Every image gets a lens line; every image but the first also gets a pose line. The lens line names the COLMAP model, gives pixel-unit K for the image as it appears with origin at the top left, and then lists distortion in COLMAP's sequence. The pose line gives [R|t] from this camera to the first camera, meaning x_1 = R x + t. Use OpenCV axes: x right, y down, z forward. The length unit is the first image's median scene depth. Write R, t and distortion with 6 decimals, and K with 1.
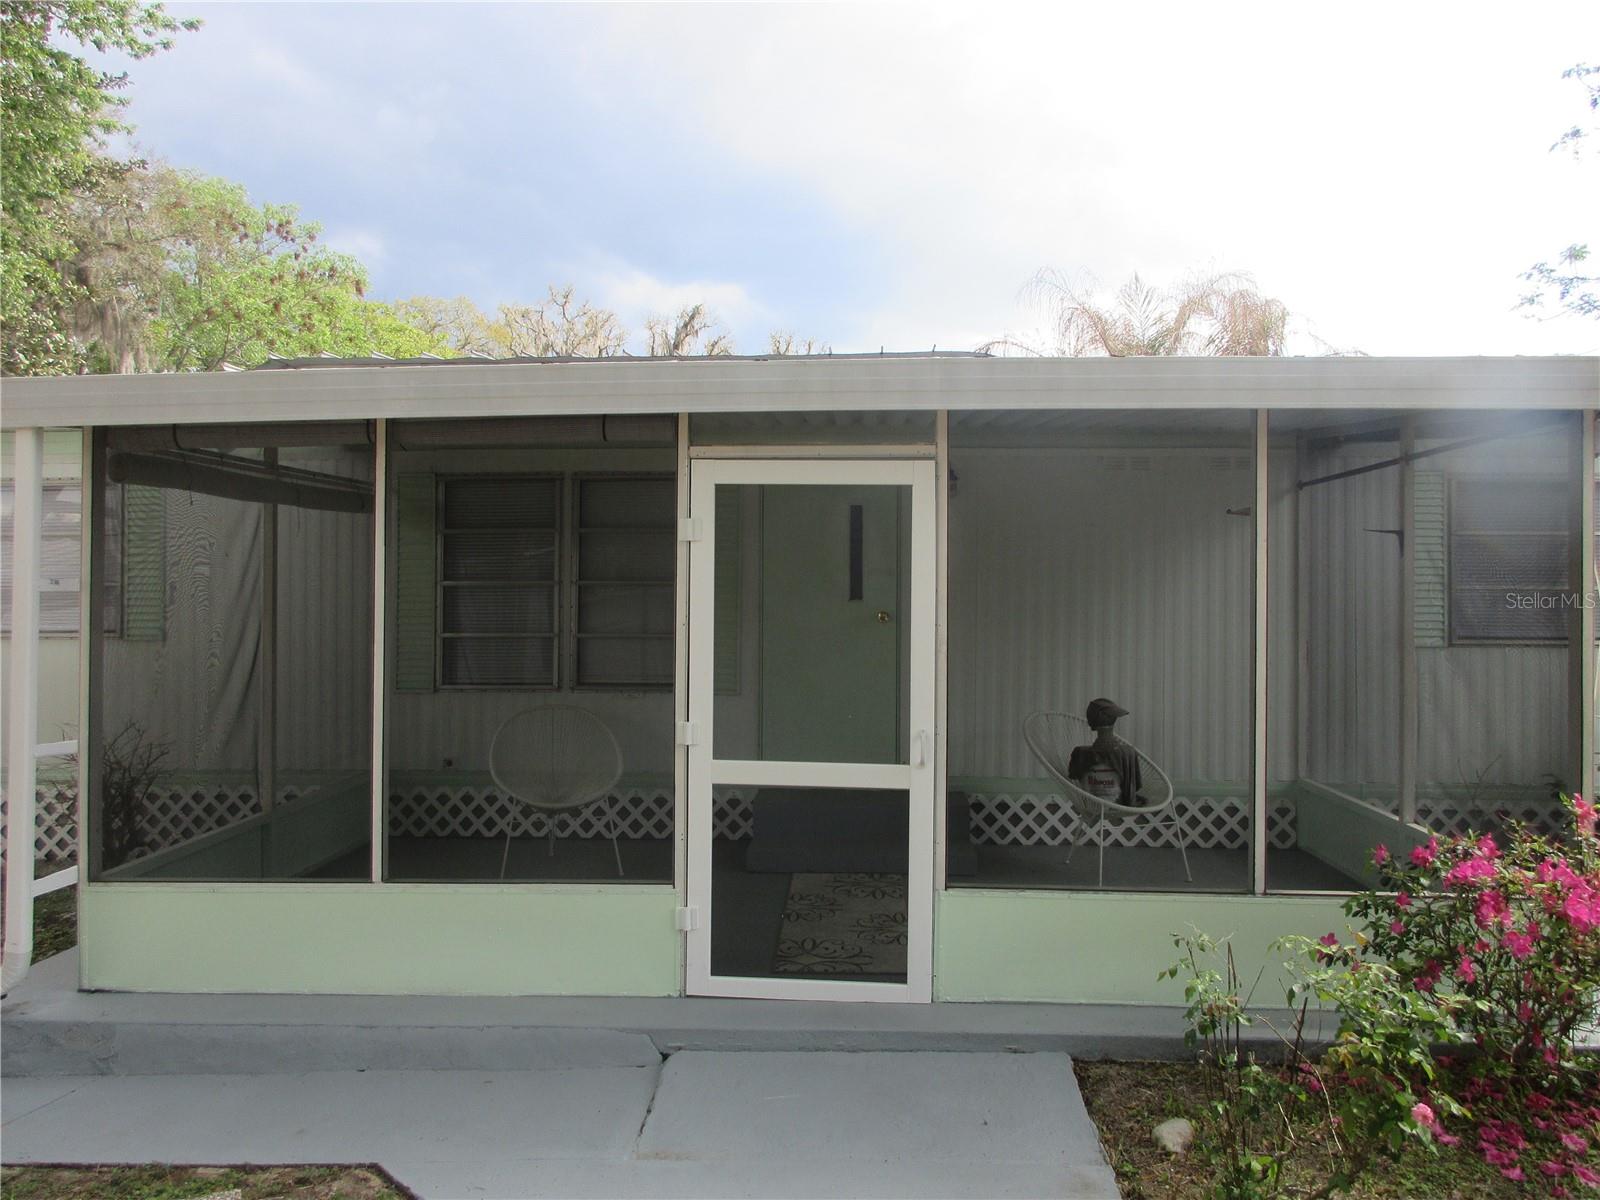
lens RADIAL K [[1181.5, 0, 802.3], [0, 1181.5, 593.7], [0, 0, 1]] dist [-0.008002, 0.002984]
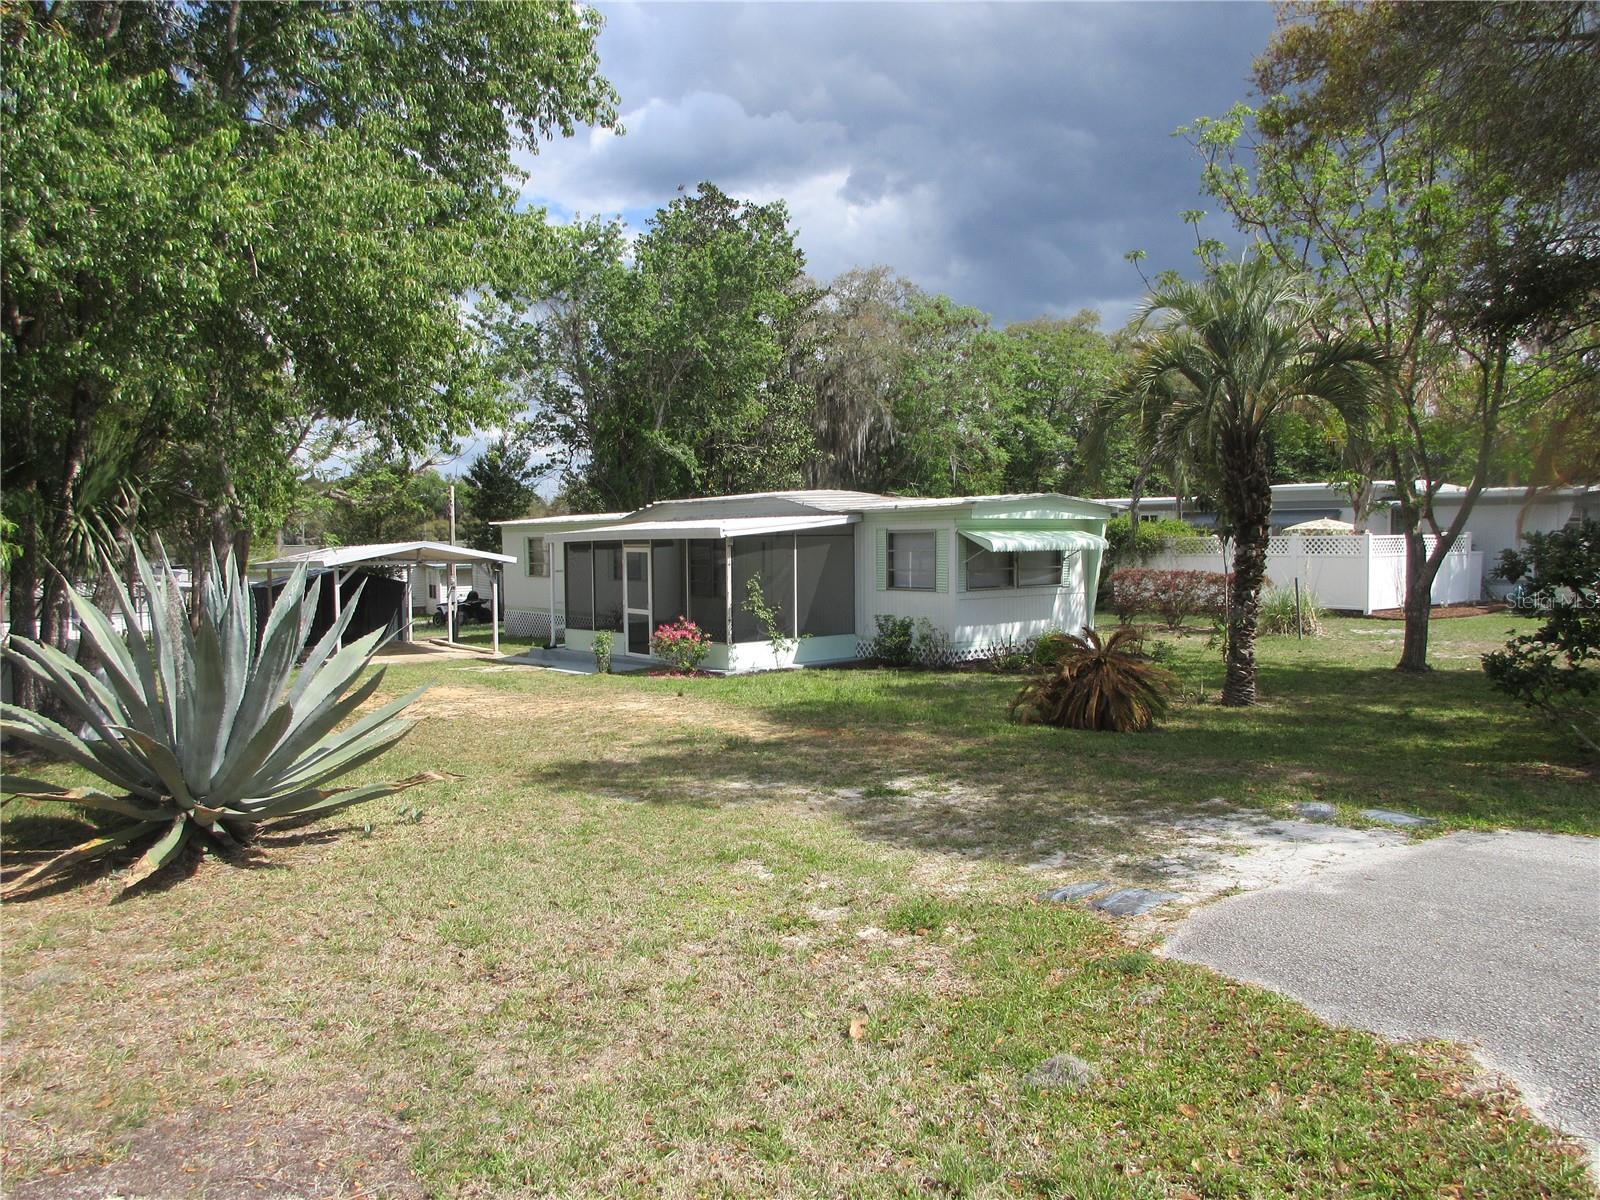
lens RADIAL K [[1154.4, 0, 800.4], [0, 1154.4, 572.2], [0, 0, 1]] dist [-0.001832, 0.000542]
pose [[0.681987, 0.012678, -0.731254, 3.960624], [0.014165, 0.999433, 0.030539, -0.146970], [0.731227, -0.031185, 0.681421, -1.767039]]
